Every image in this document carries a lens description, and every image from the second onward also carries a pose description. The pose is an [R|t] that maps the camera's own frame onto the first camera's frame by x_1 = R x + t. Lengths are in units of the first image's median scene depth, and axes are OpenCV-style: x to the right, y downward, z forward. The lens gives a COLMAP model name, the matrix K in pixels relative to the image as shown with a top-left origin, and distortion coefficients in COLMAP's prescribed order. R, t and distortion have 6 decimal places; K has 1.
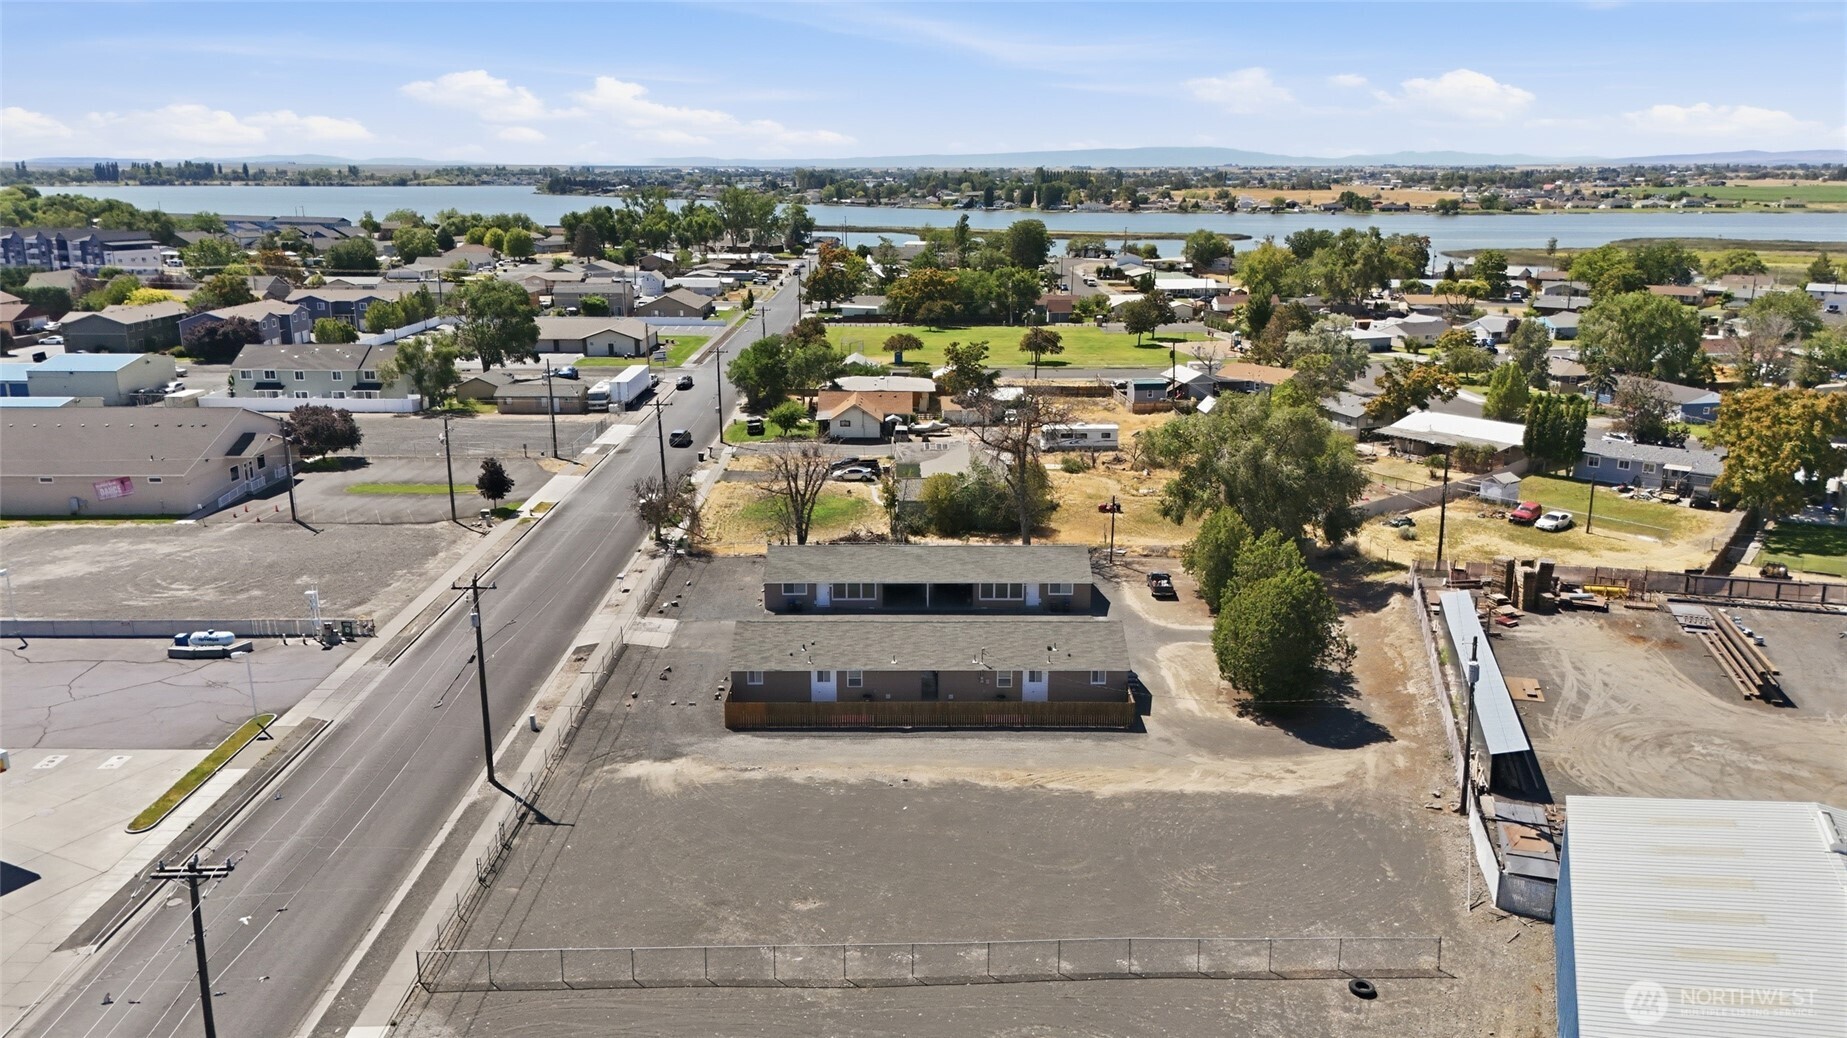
lens RADIAL K [[1355.8, 0, 928.5], [0, 1355.8, 523.3], [0, 0, 1]] dist [0.105642, -0.137138]
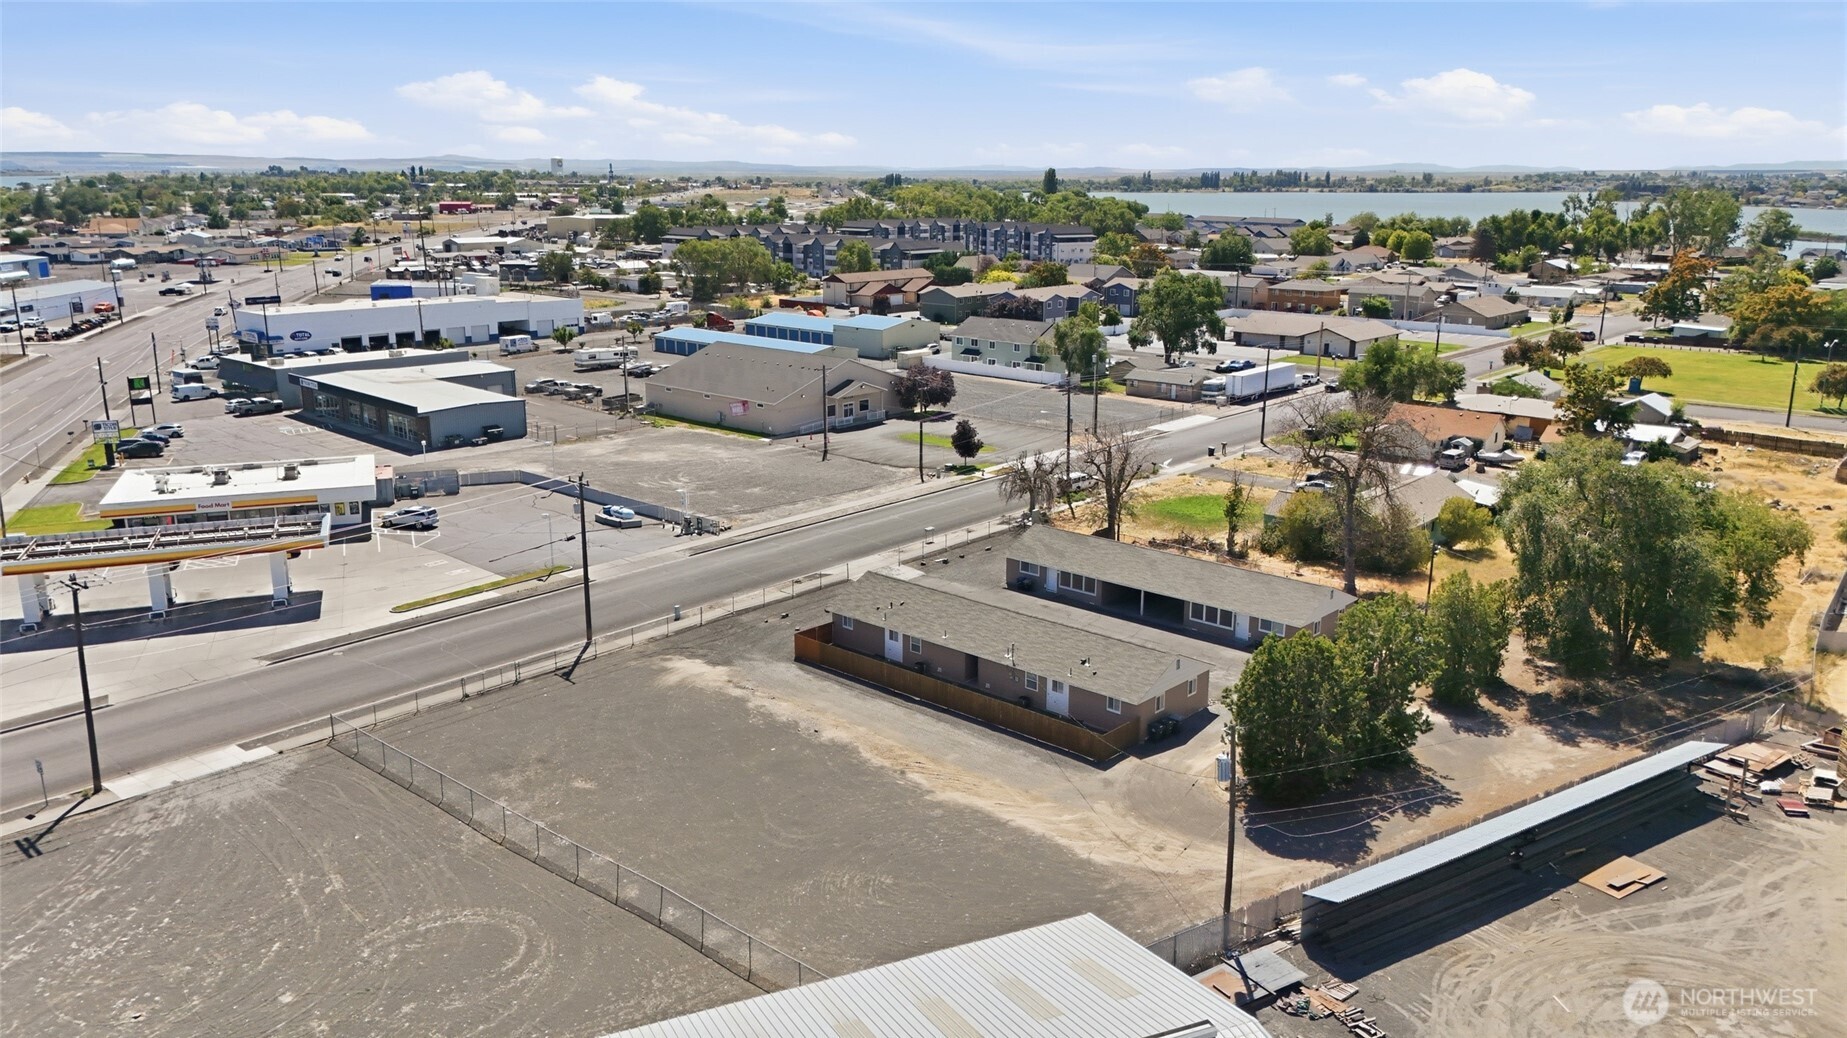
lens RADIAL K [[1355.8, 0, 928.5], [0, 1355.8, 523.3], [0, 0, 1]] dist [0.105642, -0.137138]
pose [[0.738662, 0.169104, -0.652519, 0.501922], [-0.172288, 0.983231, 0.059777, -0.032330], [0.651686, 0.068267, 0.755411, 0.184024]]
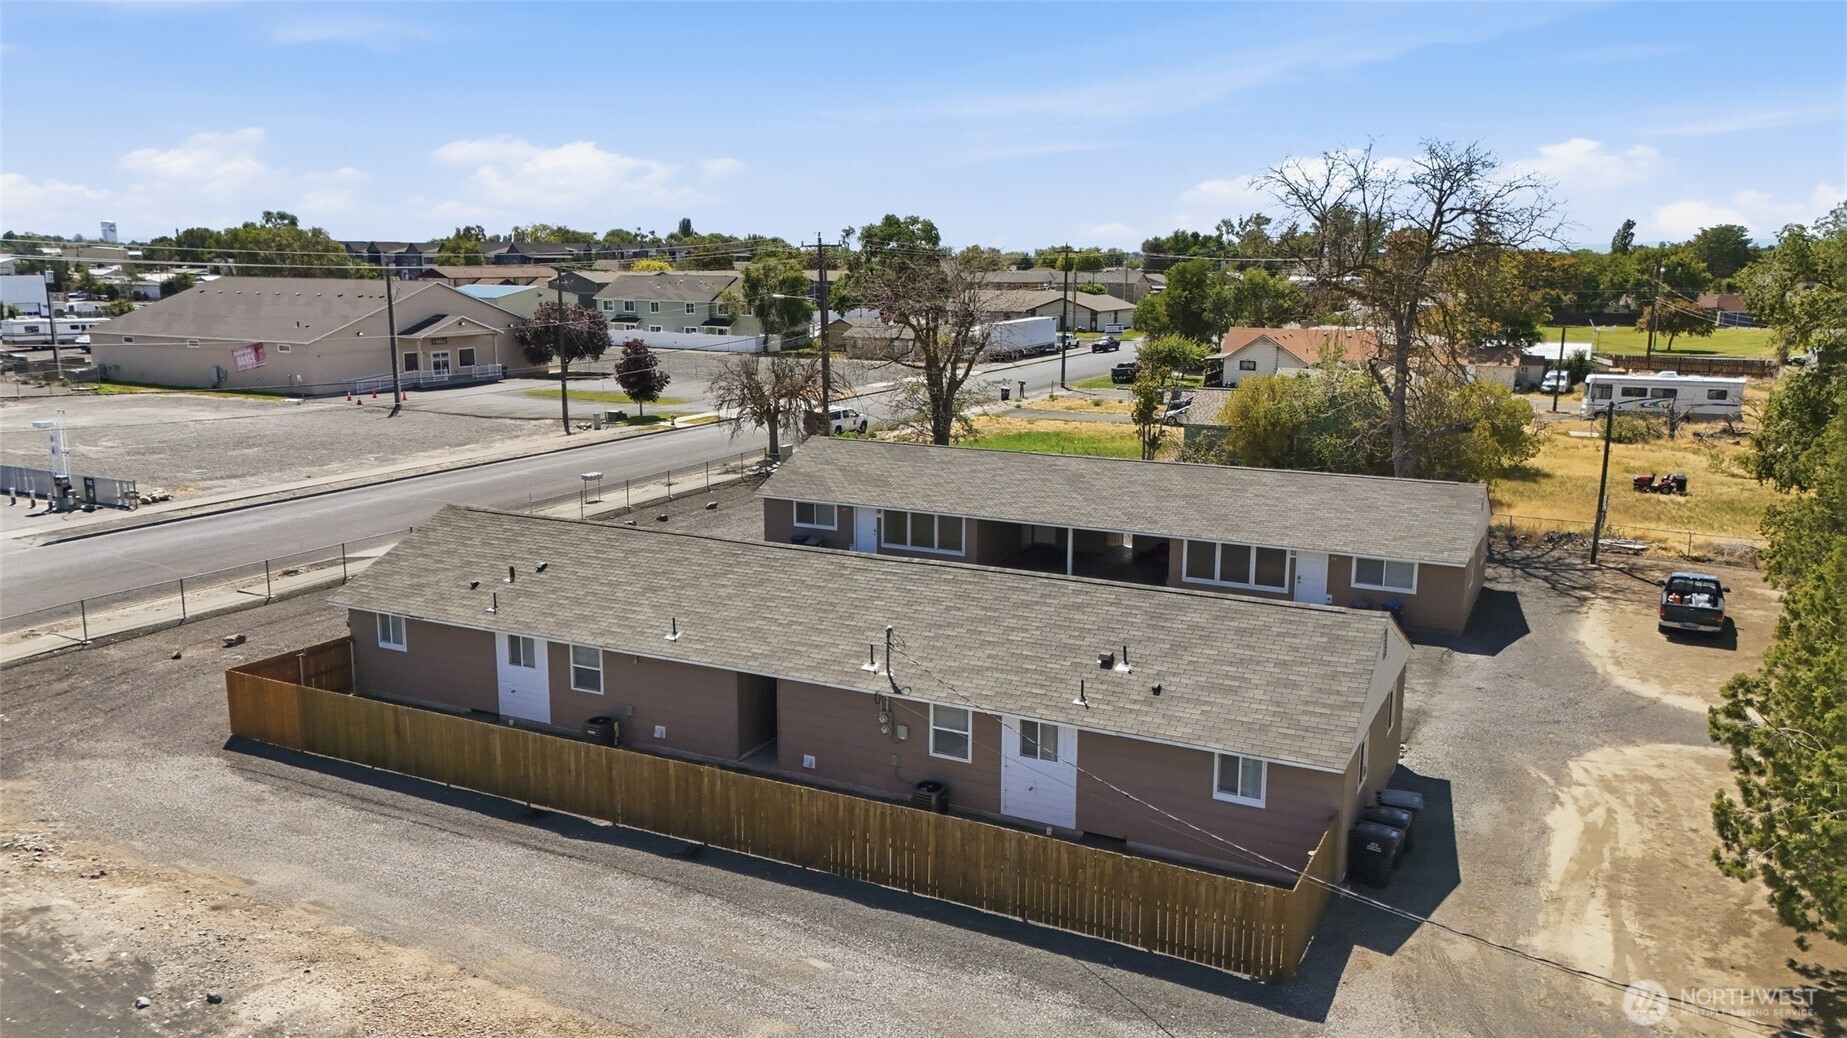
lens RADIAL K [[1355.8, 0, 928.5], [0, 1355.8, 523.3], [0, 0, 1]] dist [0.105642, -0.137138]
pose [[0.889033, 0.090534, -0.448802, 0.159105], [-0.118280, 0.992394, -0.034112, 0.063245], [0.442300, 0.083411, 0.892980, 0.581153]]
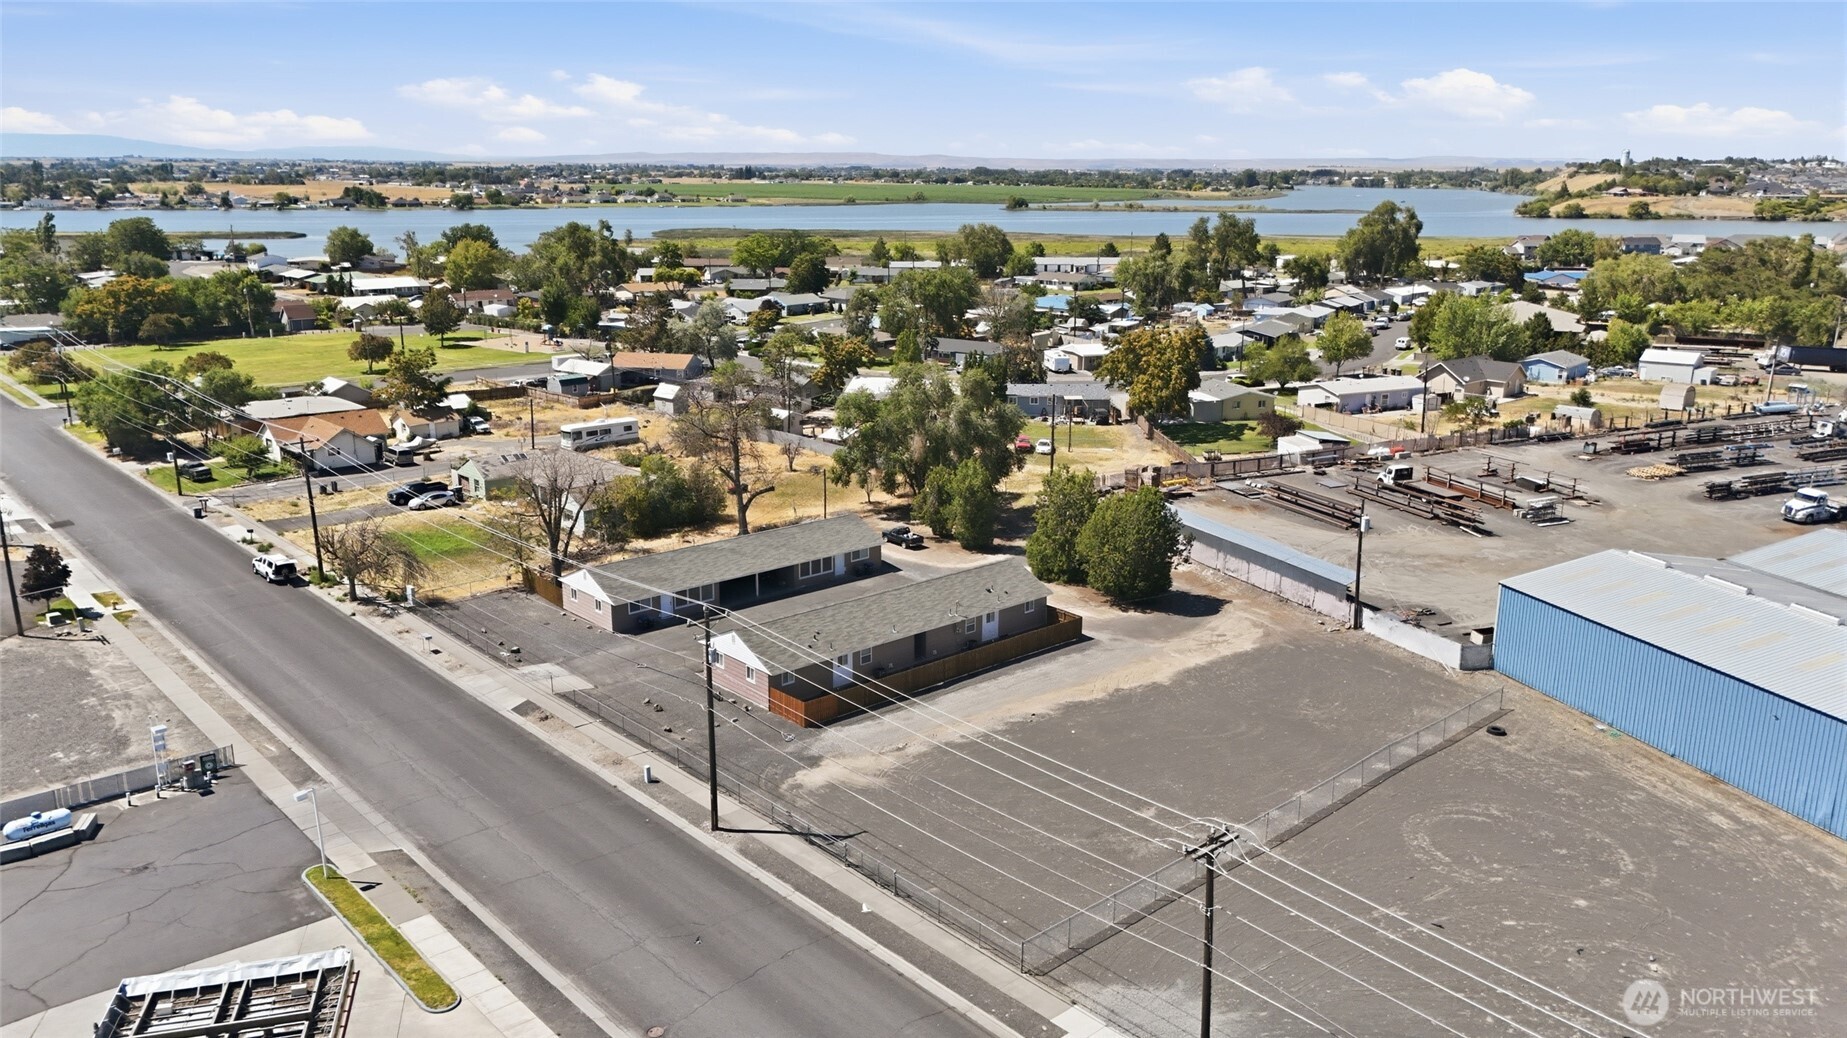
lens RADIAL K [[1350.3, 0, 923.5], [0, 1350.3, 519.0], [0, 0, 1]] dist [0.094764, -0.112568]
pose [[0.753956, -0.163975, 0.636130, -0.547523], [0.163166, 0.984745, 0.060450, -0.036594], [-0.636339, 0.058218, 0.769210, 0.138969]]
